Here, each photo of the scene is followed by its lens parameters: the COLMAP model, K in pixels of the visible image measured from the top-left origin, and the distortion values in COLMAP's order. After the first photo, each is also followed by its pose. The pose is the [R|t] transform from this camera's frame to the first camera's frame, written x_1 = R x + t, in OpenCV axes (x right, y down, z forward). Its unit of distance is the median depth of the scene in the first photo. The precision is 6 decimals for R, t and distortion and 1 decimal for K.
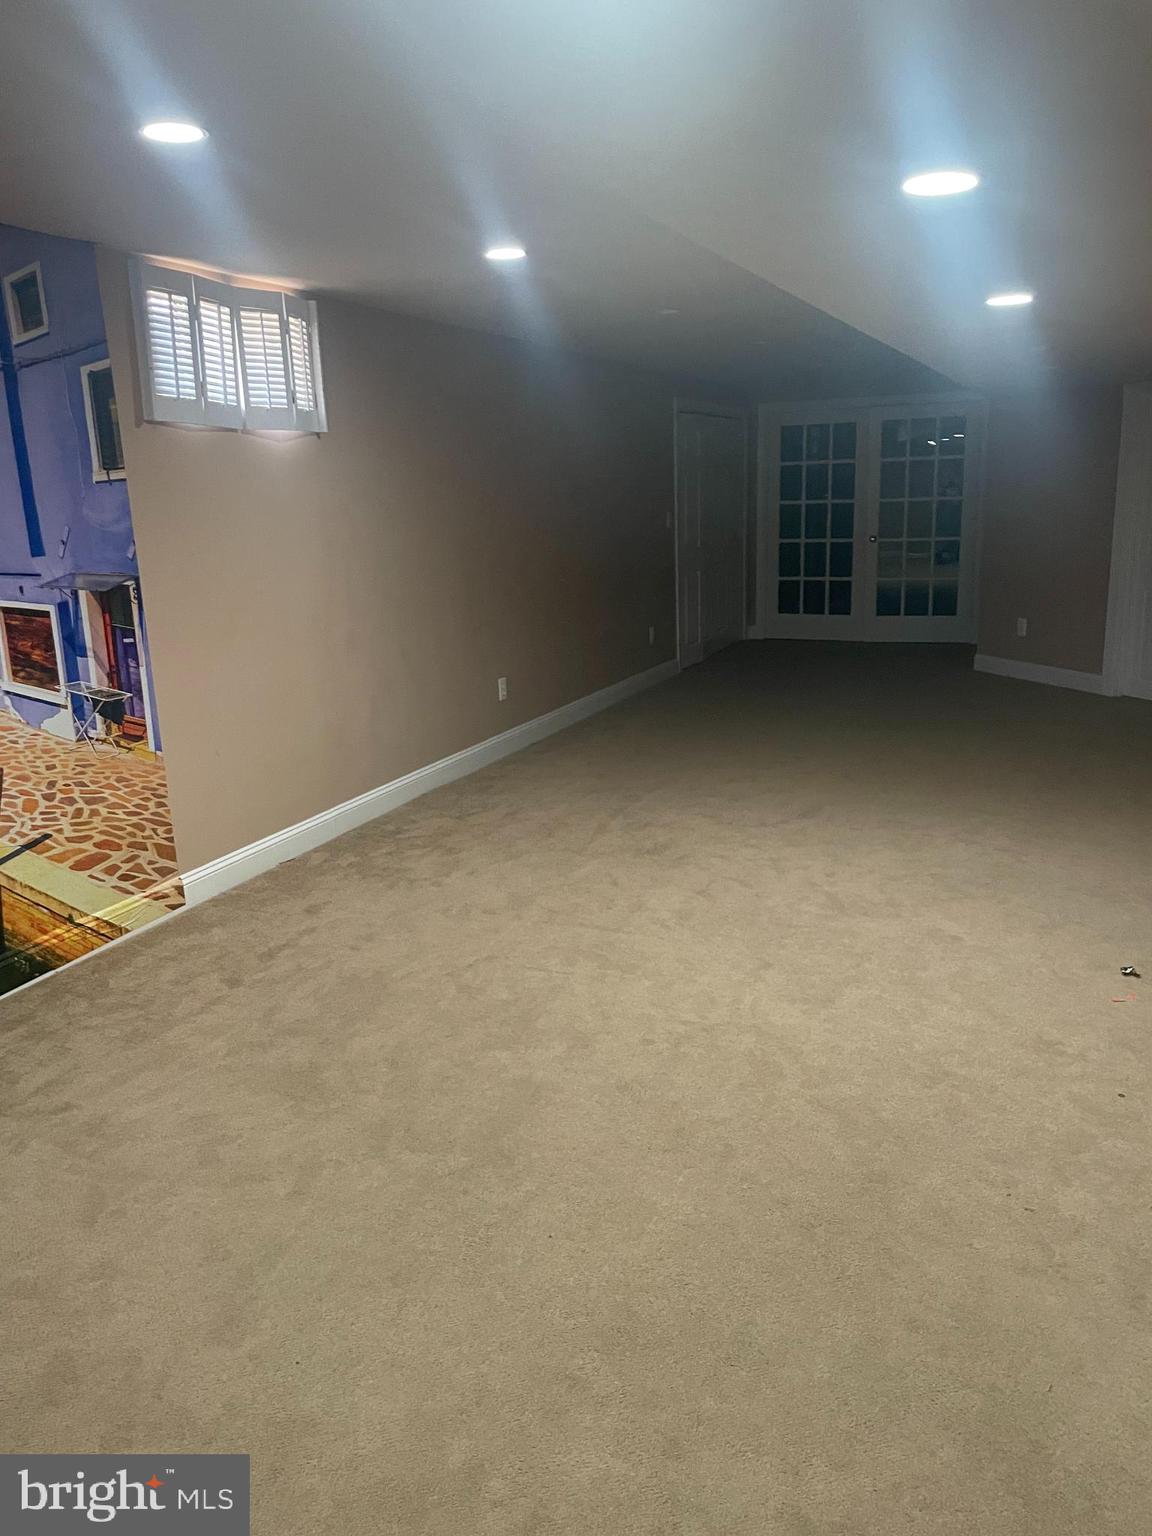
lens RADIAL K [[1184.2, 0, 628.1], [0, 1184.2, 761.7], [0, 0, 1]] dist [0.087648, -0.118560]
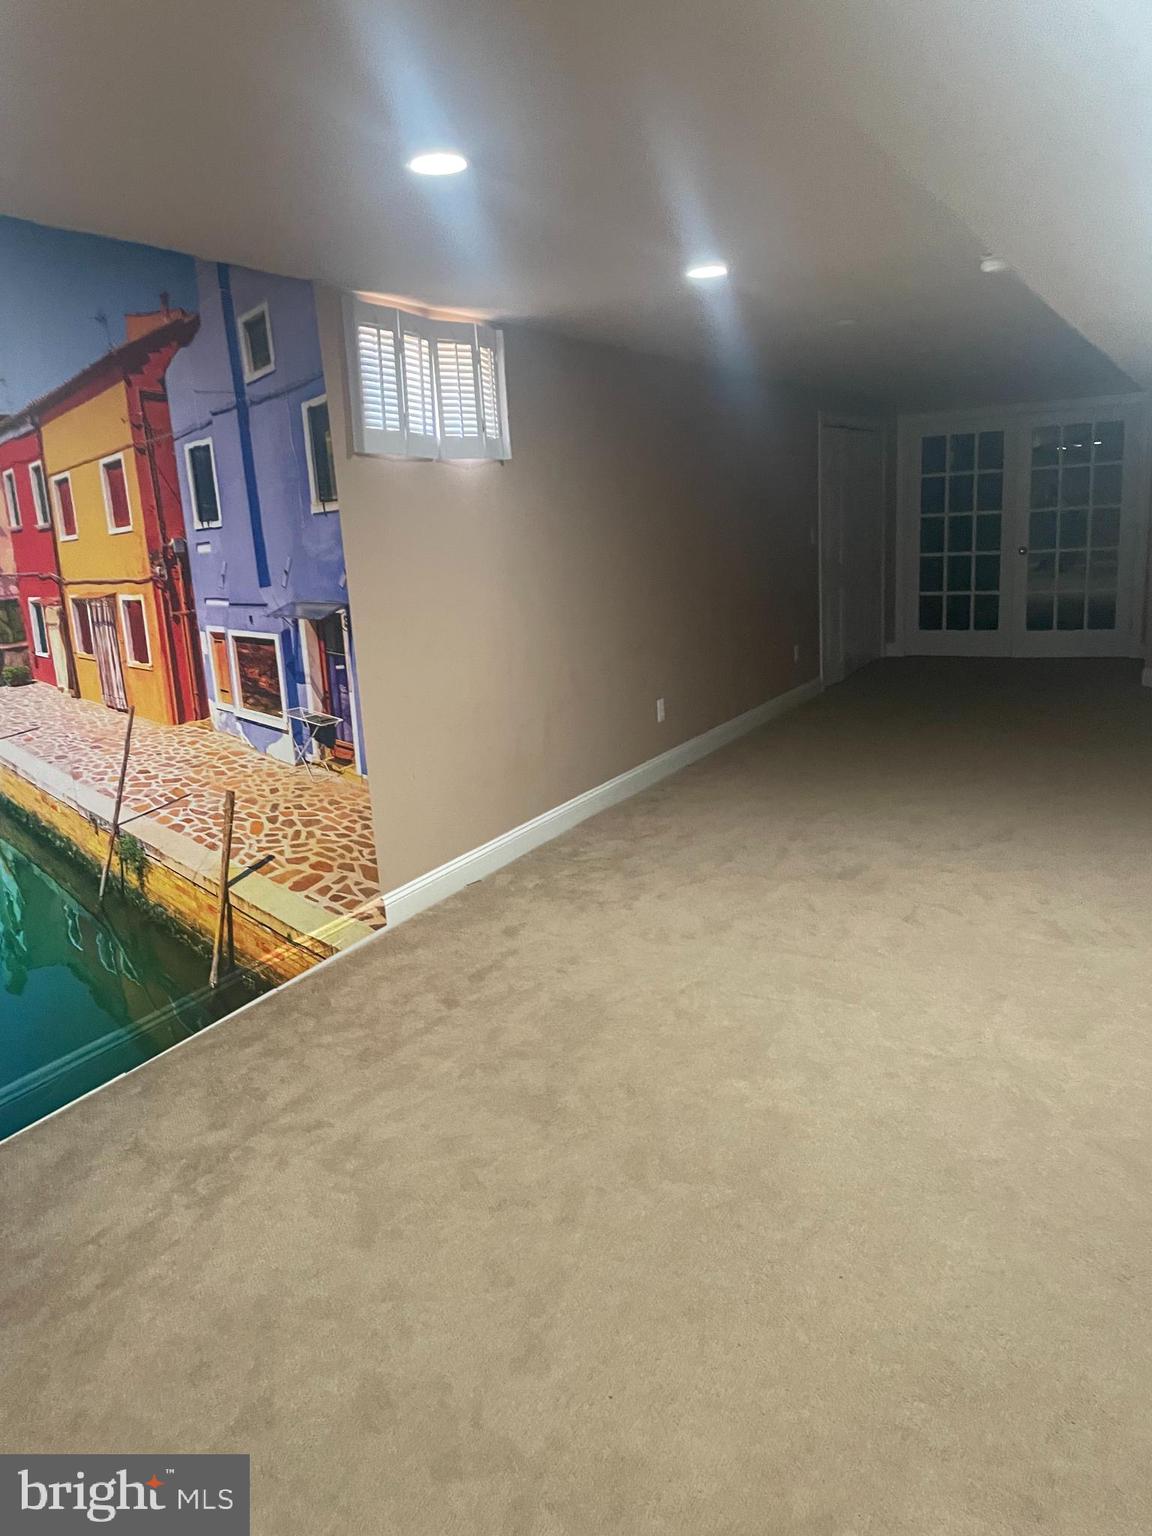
lens RADIAL K [[1184.2, 0, 562.6], [0, 1184.2, 762.2], [0, 0, 1]] dist [0.087648, -0.118560]
pose [[0.994896, -0.005477, -0.100759, -0.128656], [0.003630, 0.999822, -0.018511, 0.000021], [0.100843, 0.018051, 0.994739, 0.007233]]
